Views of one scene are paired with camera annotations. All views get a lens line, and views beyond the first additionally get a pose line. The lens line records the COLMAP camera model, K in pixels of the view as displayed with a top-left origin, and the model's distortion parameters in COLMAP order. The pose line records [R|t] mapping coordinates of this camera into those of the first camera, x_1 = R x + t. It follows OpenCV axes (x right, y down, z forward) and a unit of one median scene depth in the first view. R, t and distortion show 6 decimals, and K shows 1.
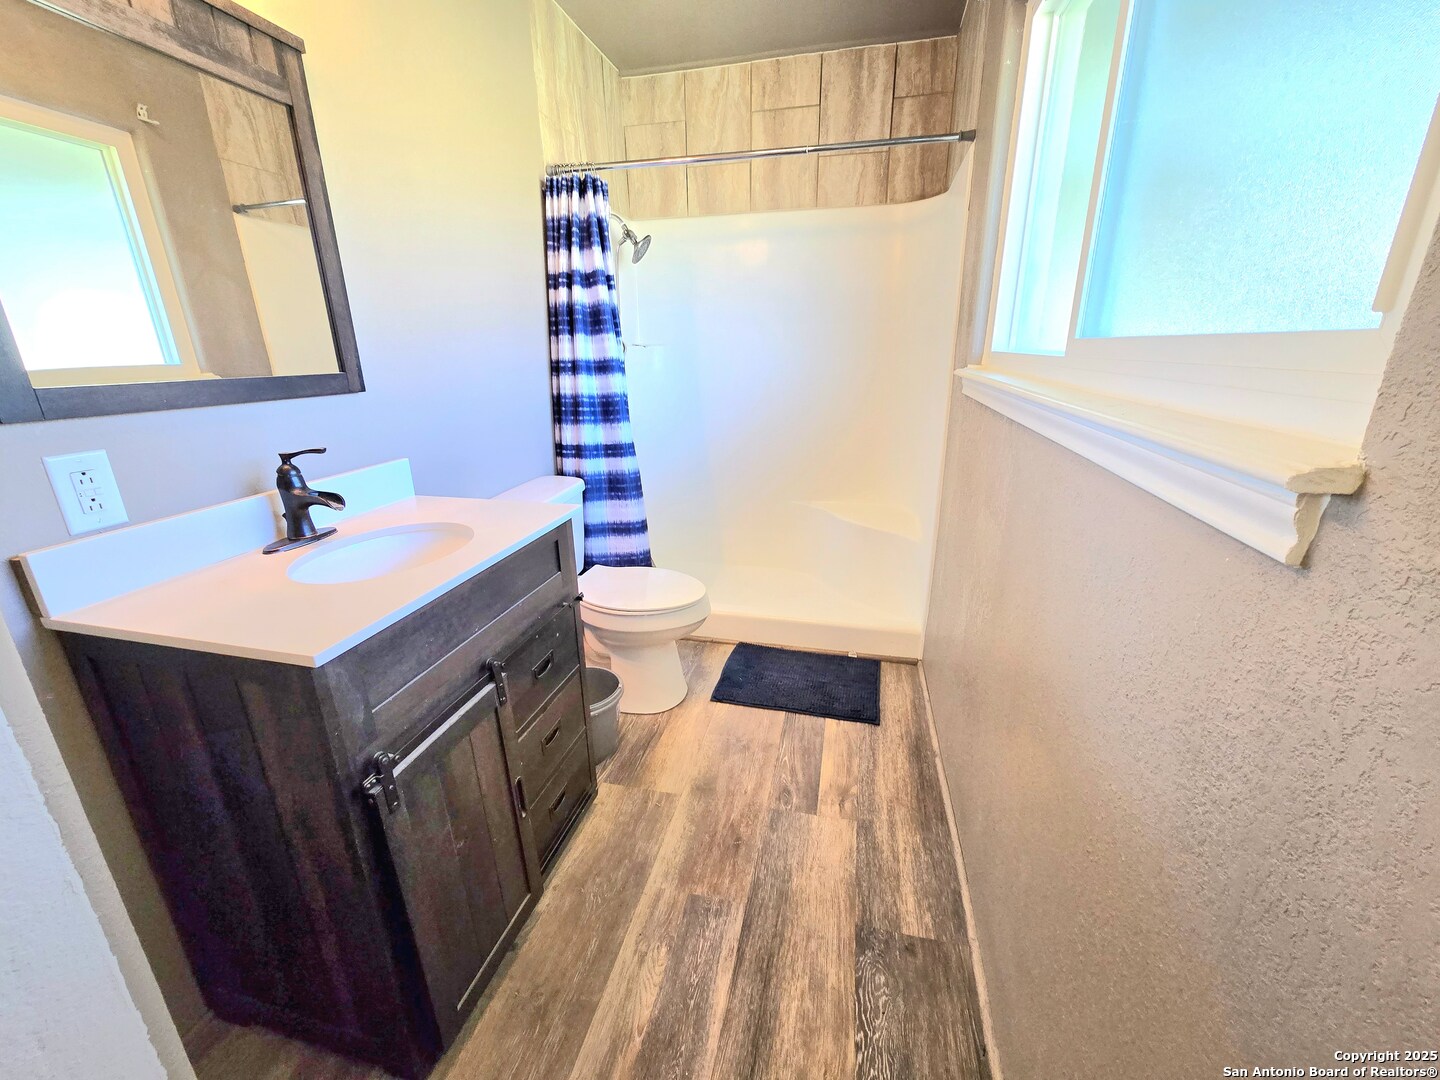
lens RADIAL K [[590.5, 0, 717.1], [0, 590.5, 536.1], [0, 0, 1]] dist [-0.002646, -0.000231]
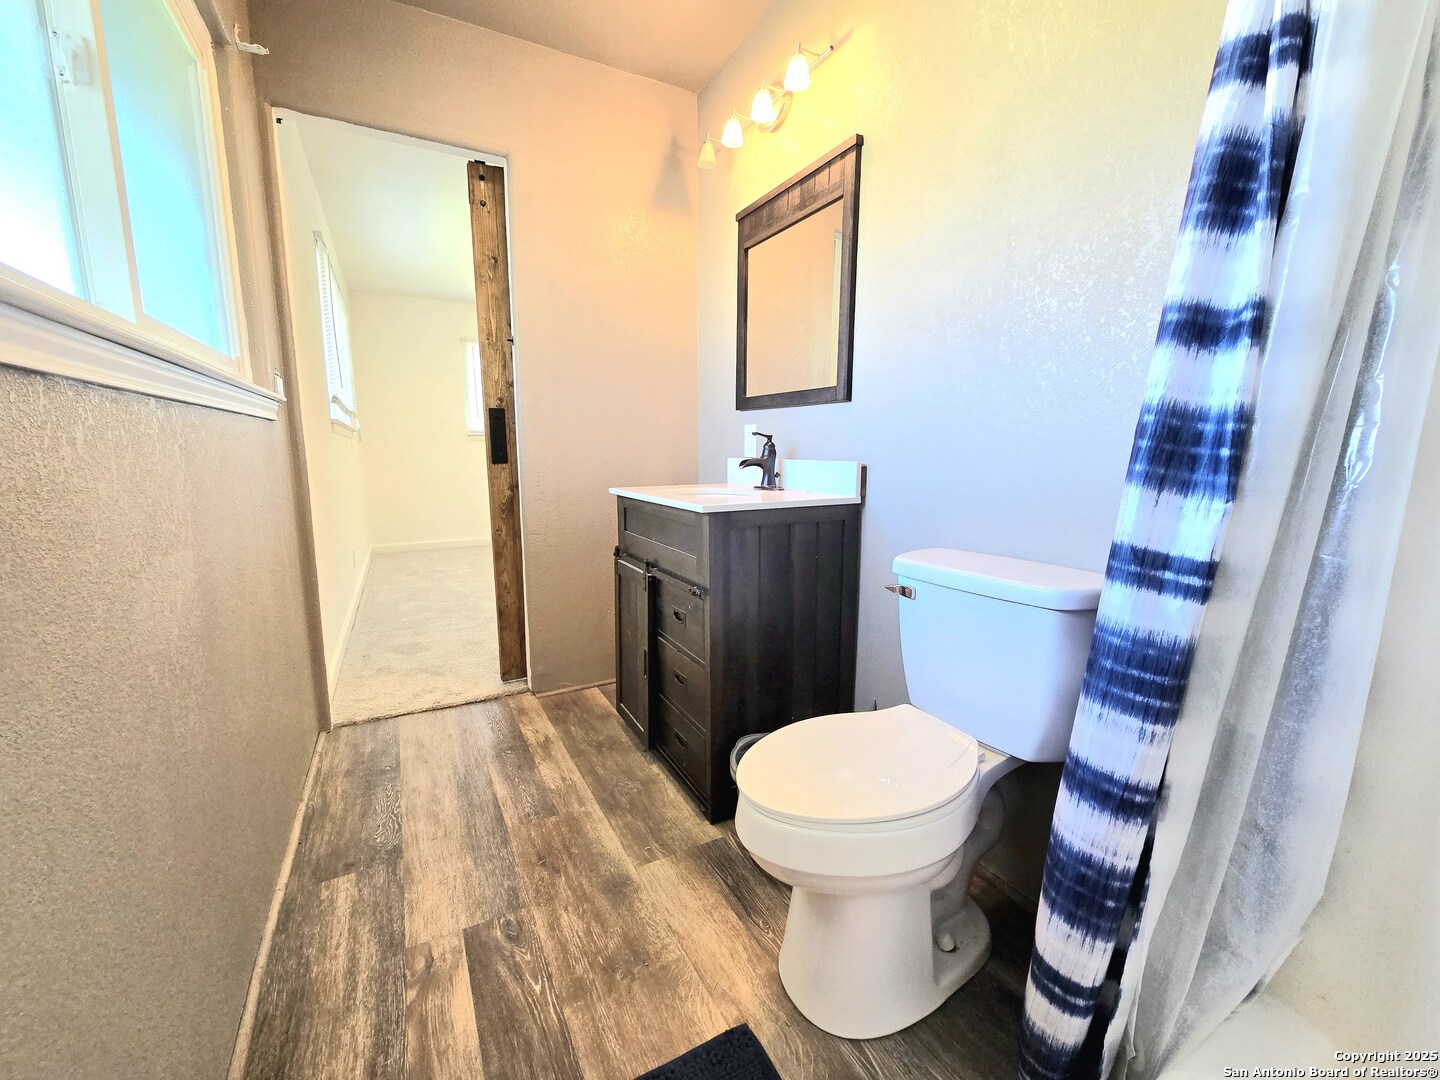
lens RADIAL K [[590.5, 0, 717.1], [0, 590.5, 536.1], [0, 0, 1]] dist [-0.002646, -0.000231]
pose [[-0.746803, 0.113697, -0.655254, 0.383227], [-0.197137, 0.903149, 0.381390, -0.363659], [0.635155, 0.413998, -0.652061, 1.570230]]
